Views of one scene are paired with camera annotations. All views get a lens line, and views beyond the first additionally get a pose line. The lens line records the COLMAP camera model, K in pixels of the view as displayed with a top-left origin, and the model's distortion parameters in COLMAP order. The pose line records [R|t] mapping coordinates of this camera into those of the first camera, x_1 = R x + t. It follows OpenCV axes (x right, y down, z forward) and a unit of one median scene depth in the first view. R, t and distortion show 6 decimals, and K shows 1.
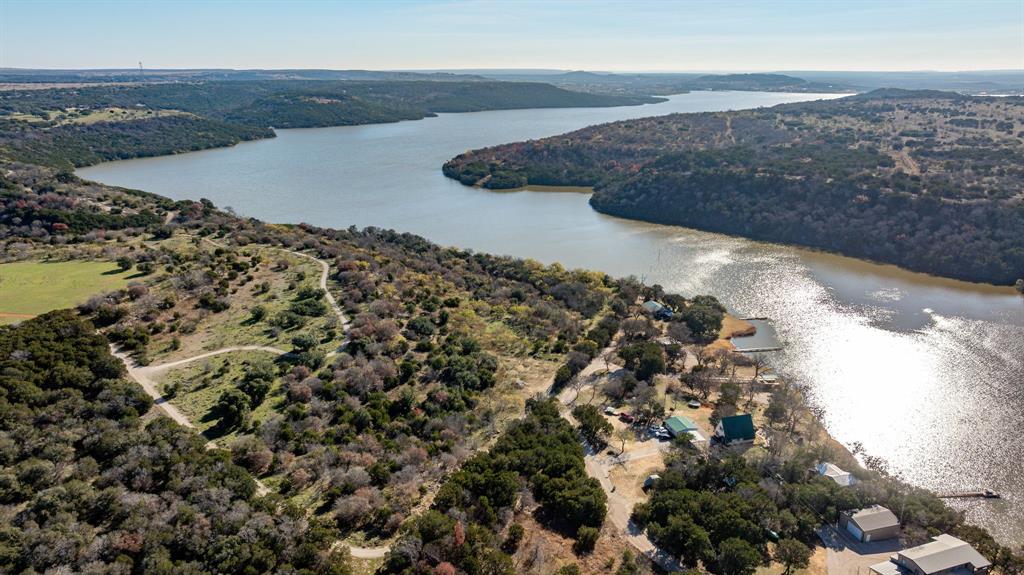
lens RADIAL K [[722.3, 0, 517.3], [0, 722.3, 297.4], [0, 0, 1]] dist [-0.041608, 0.042343]
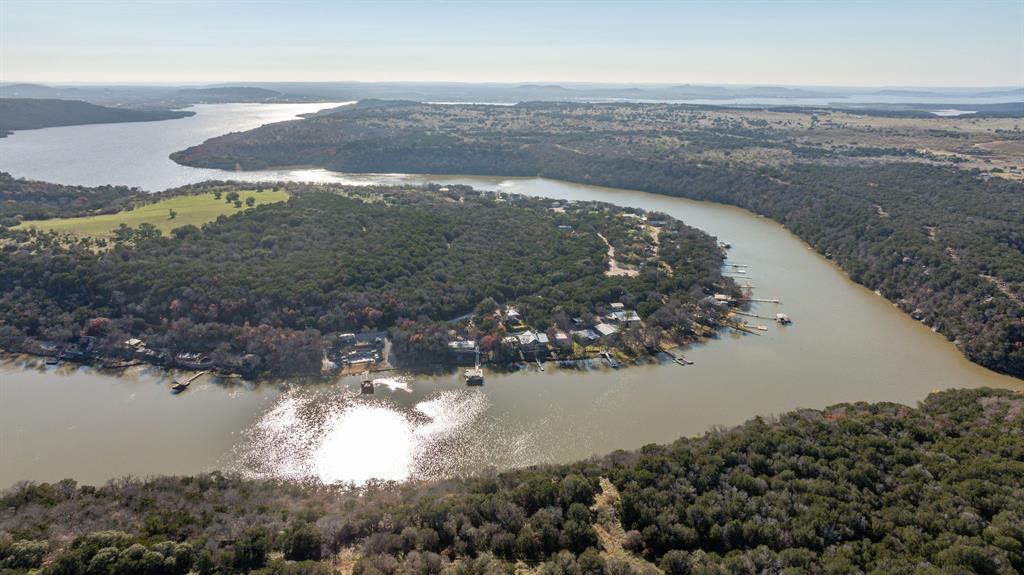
lens RADIAL K [[722.3, 0, 511.4], [0, 722.3, 283.6], [0, 0, 1]] dist [-0.041608, 0.042343]
pose [[0.749917, -0.174262, 0.638167, -0.539402], [0.194026, 0.980195, 0.039656, 0.116108], [-0.632438, 0.094082, 0.768876, -0.452540]]
